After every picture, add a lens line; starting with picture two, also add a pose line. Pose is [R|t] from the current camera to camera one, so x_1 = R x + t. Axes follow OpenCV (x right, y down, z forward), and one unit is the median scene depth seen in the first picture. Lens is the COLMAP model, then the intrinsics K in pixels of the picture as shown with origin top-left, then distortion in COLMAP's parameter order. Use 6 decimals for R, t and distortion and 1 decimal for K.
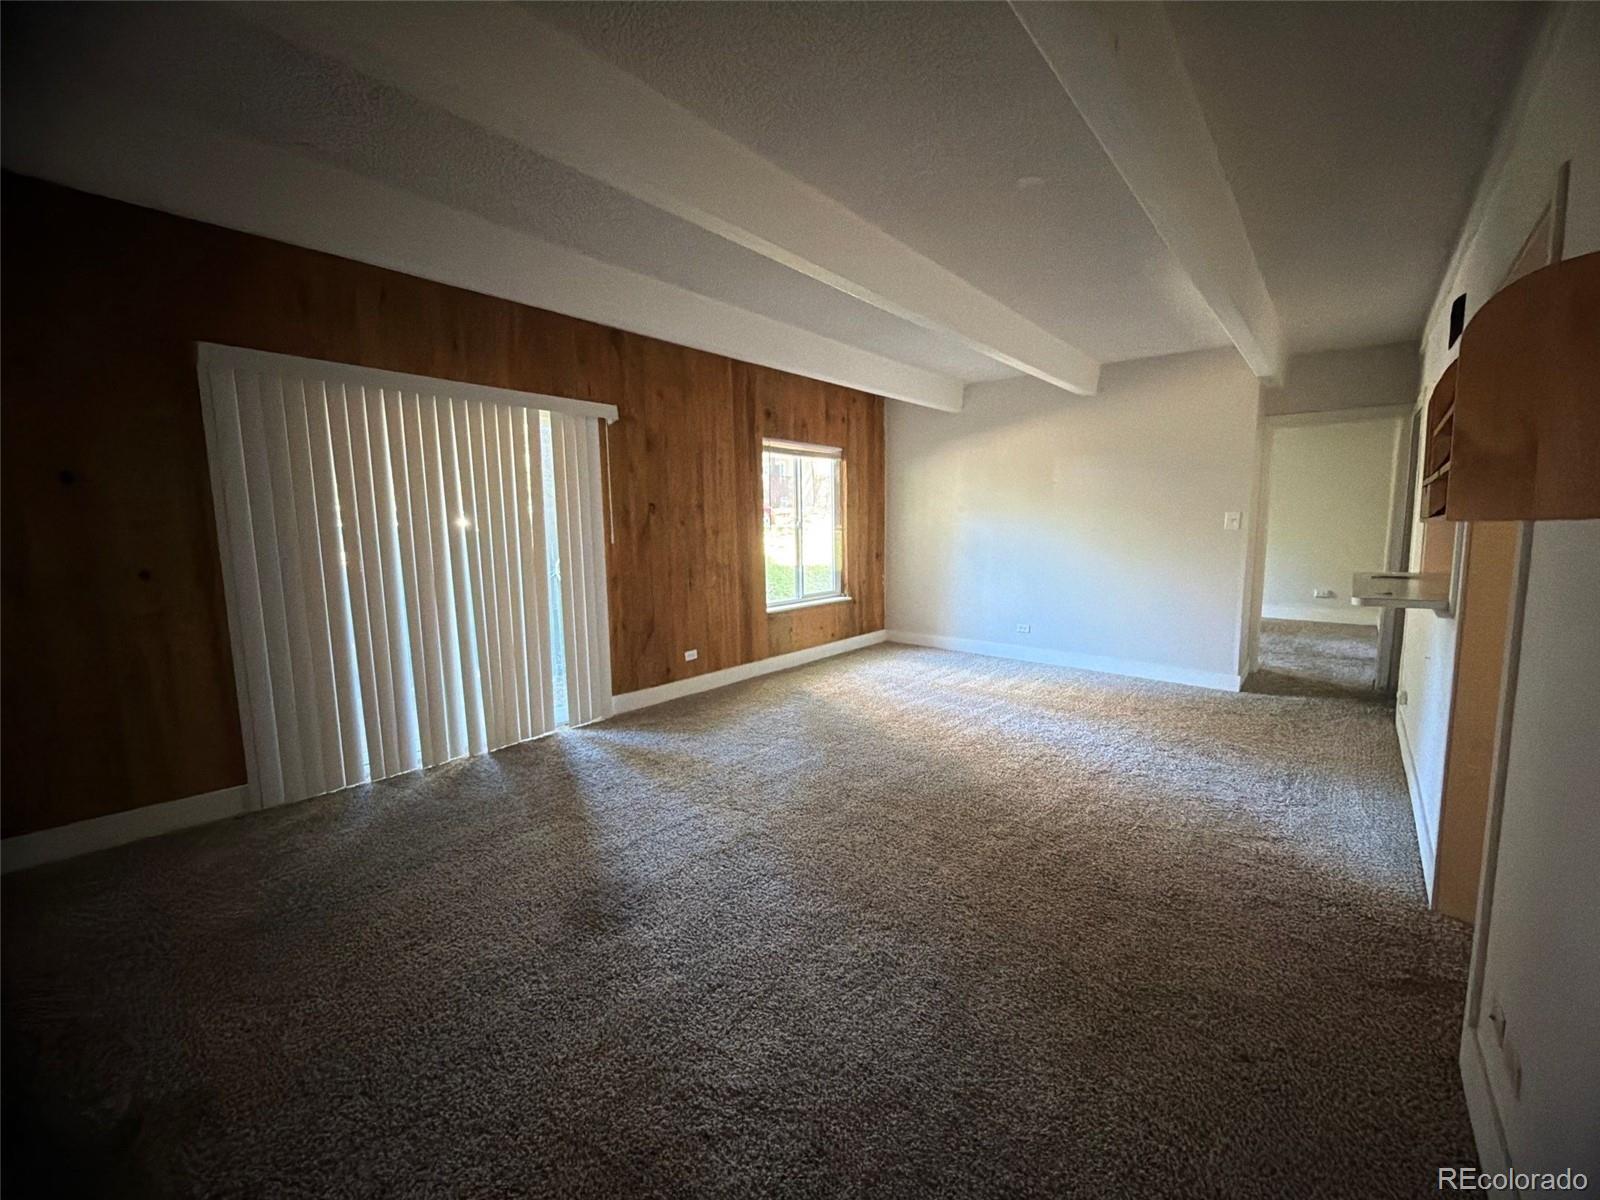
lens RADIAL K [[637.8, 0, 800.0], [0, 637.8, 600.0], [0, 0, 1]] dist [-0.000700, -0.000482]
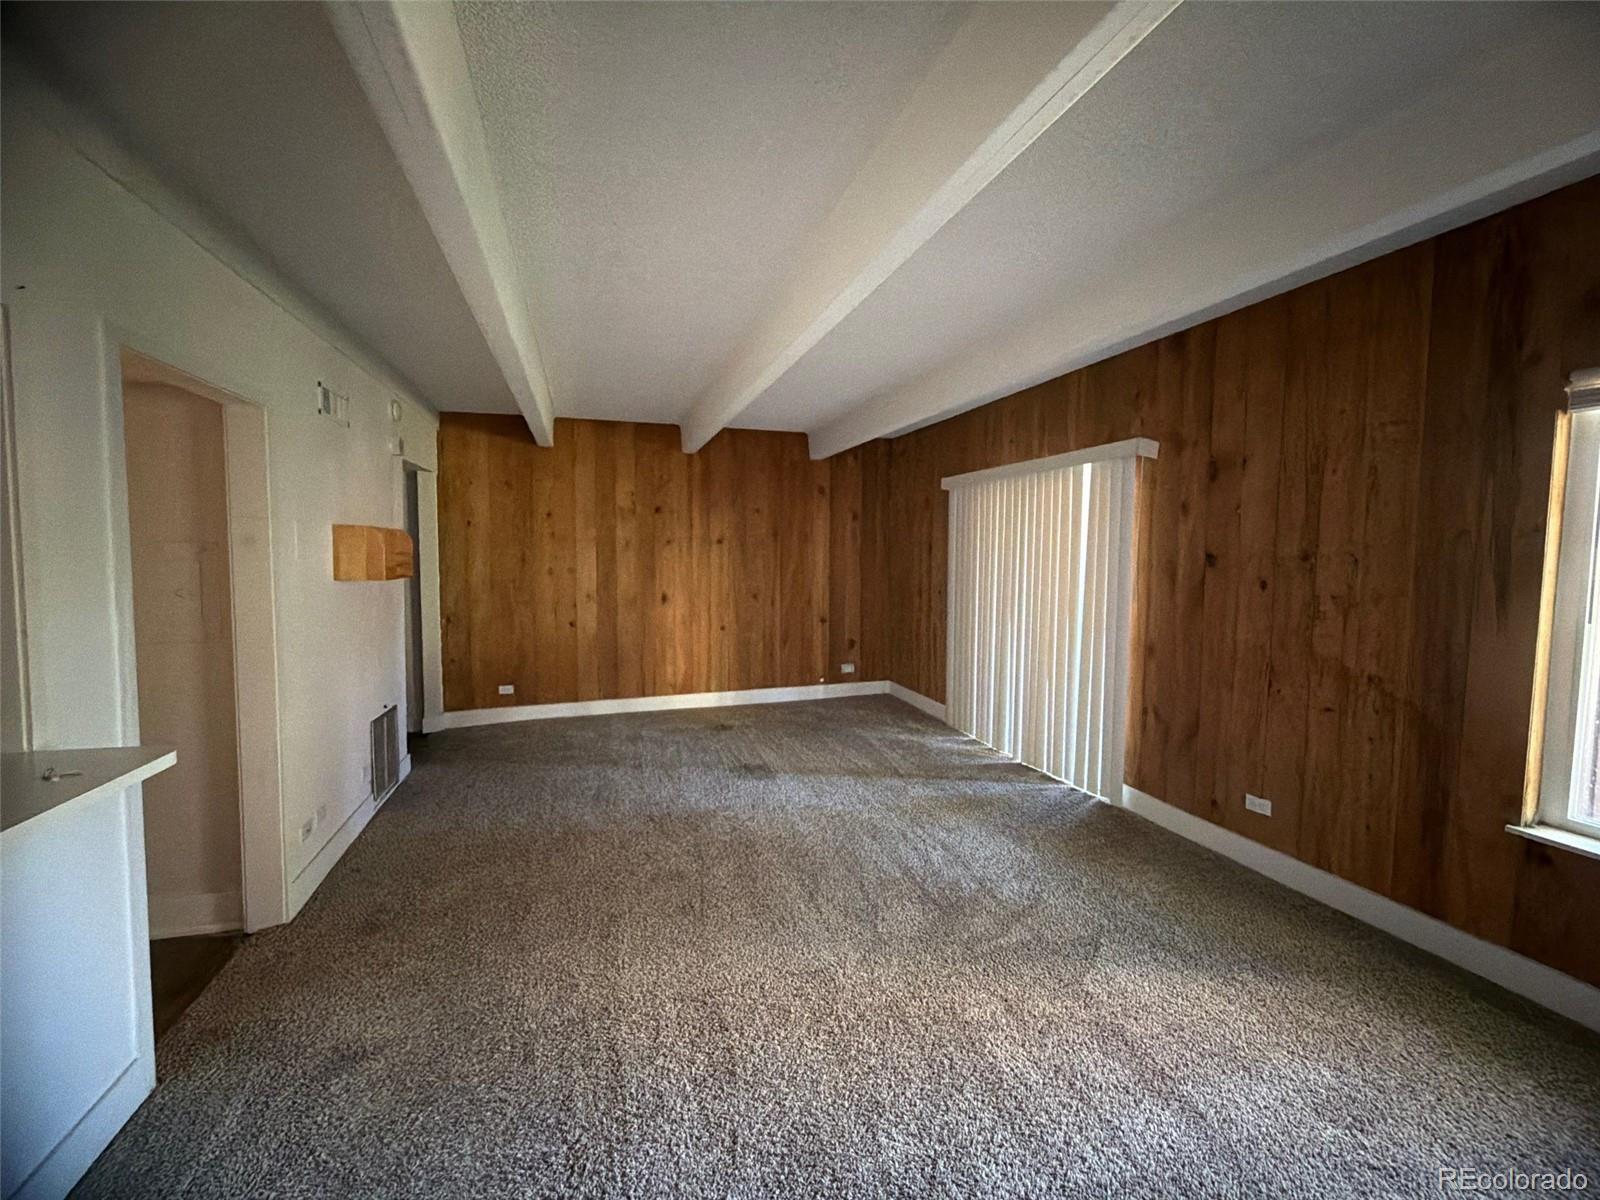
lens RADIAL K [[637.8, 0, 800.0], [0, 637.8, 600.0], [0, 0, 1]] dist [-0.000700, -0.000482]
pose [[-0.517242, 0.066276, -0.853269, 0.592245], [-0.104326, 0.984679, 0.139724, -0.152385], [0.849457, 0.161289, -0.502403, 0.976271]]
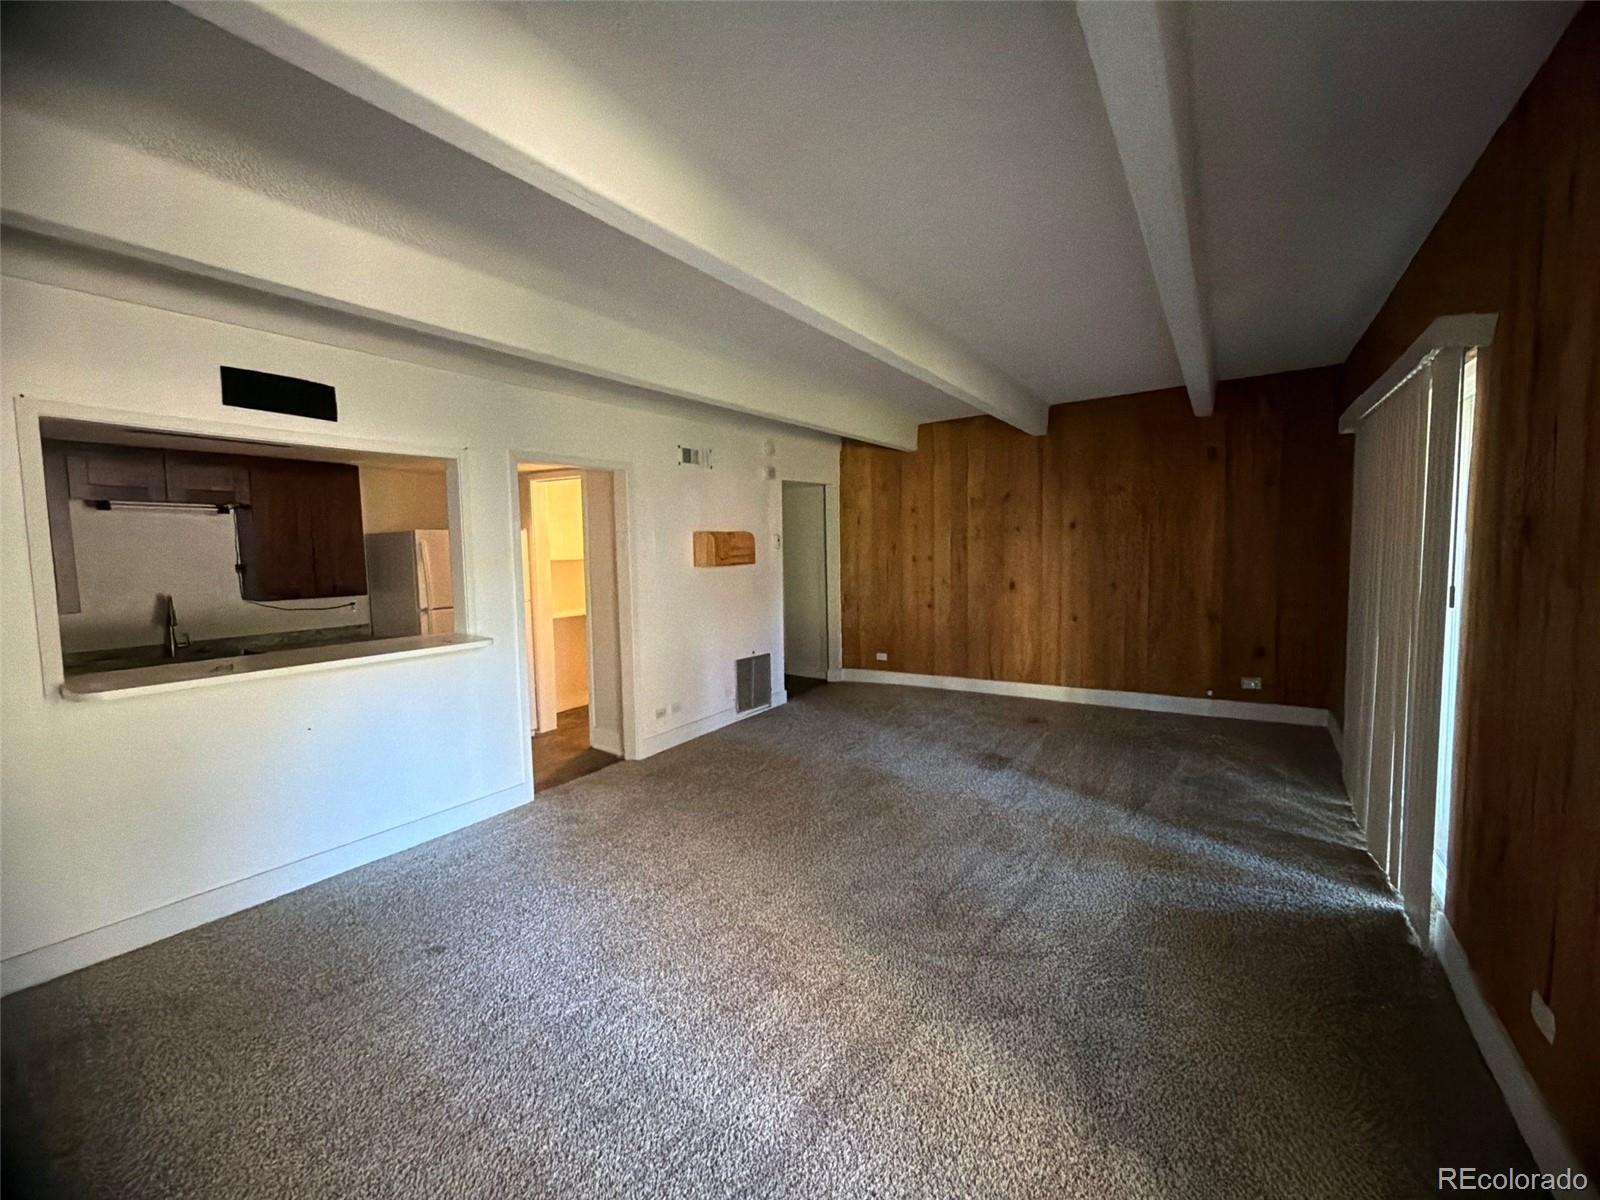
lens RADIAL K [[637.8, 0, 800.0], [0, 637.8, 600.0], [0, 0, 1]] dist [-0.000700, -0.000482]
pose [[-0.992598, 0.043945, -0.113215, 0.214855], [0.020619, 0.979682, 0.199496, -0.184183], [0.119682, 0.195685, -0.973336, 1.305950]]
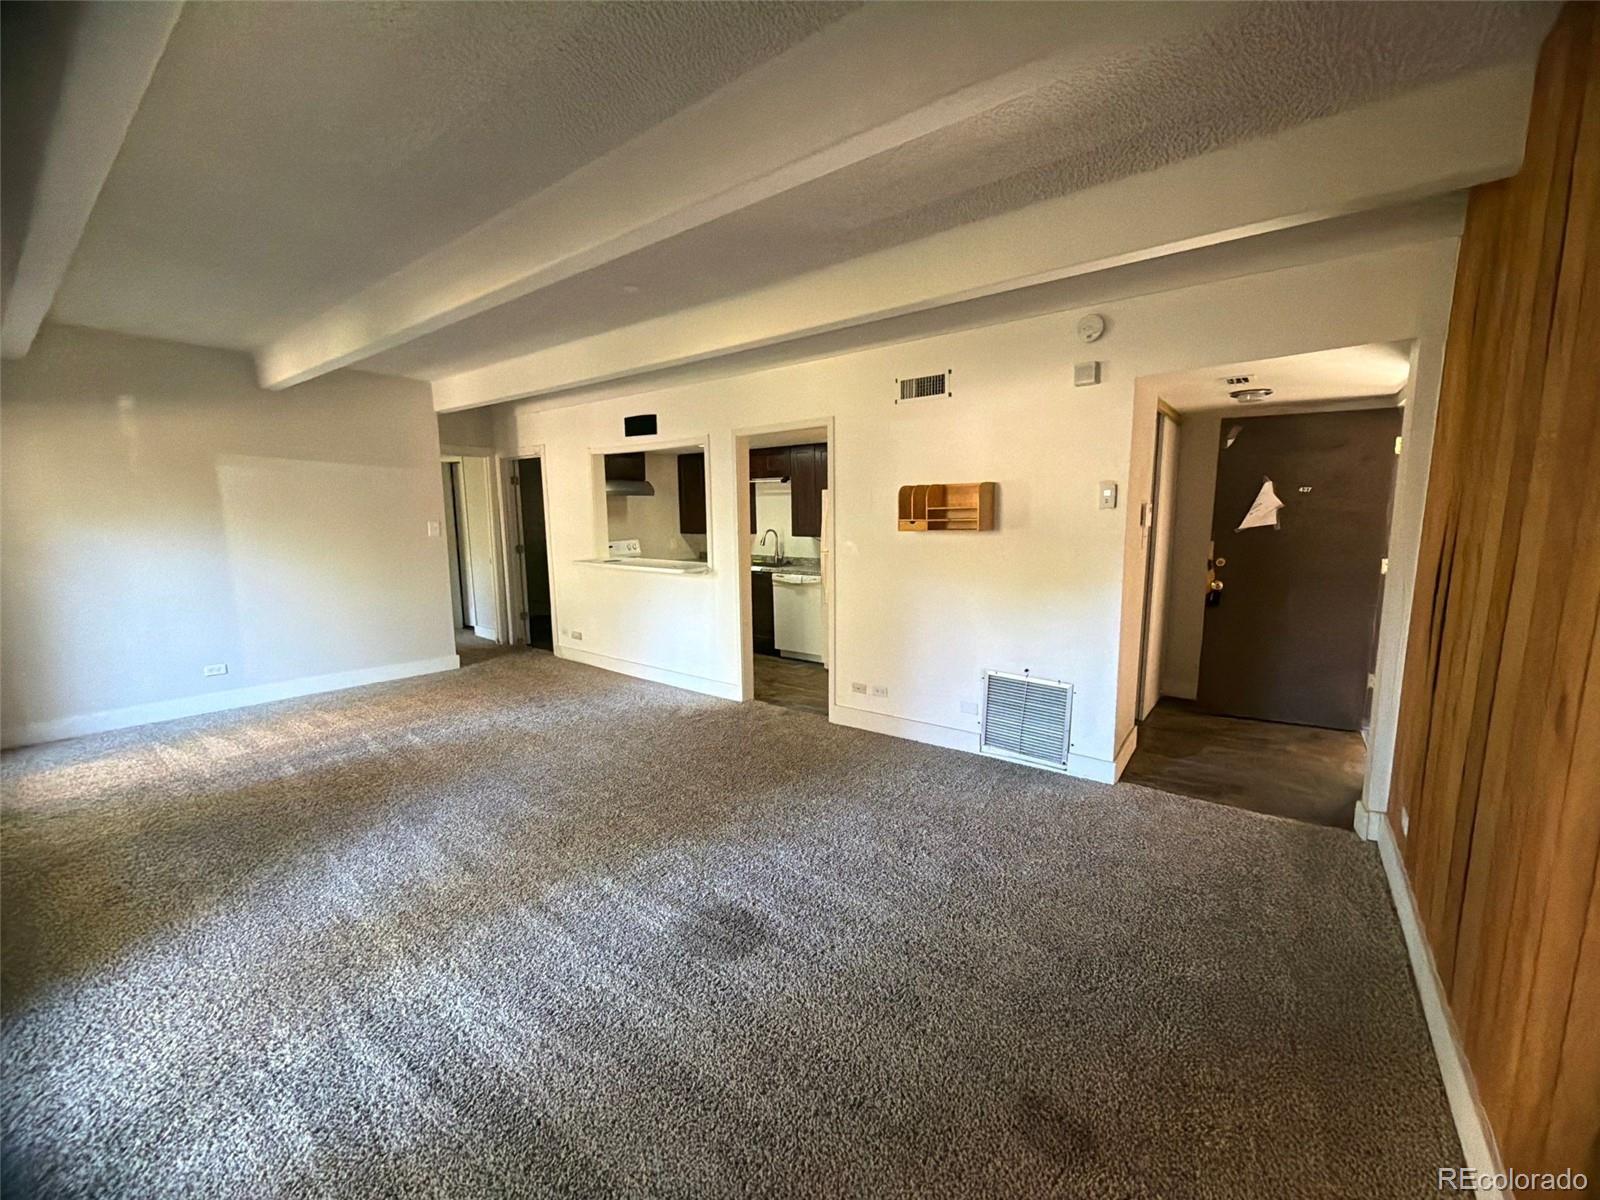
lens RADIAL K [[637.8, 0, 800.0], [0, 637.8, 600.0], [0, 0, 1]] dist [-0.000700, -0.000482]
pose [[-0.055366, -0.127984, 0.990230, -0.592871], [0.128492, 0.982591, 0.134181, -0.069127], [-0.990164, 0.134666, -0.037957, 0.408338]]
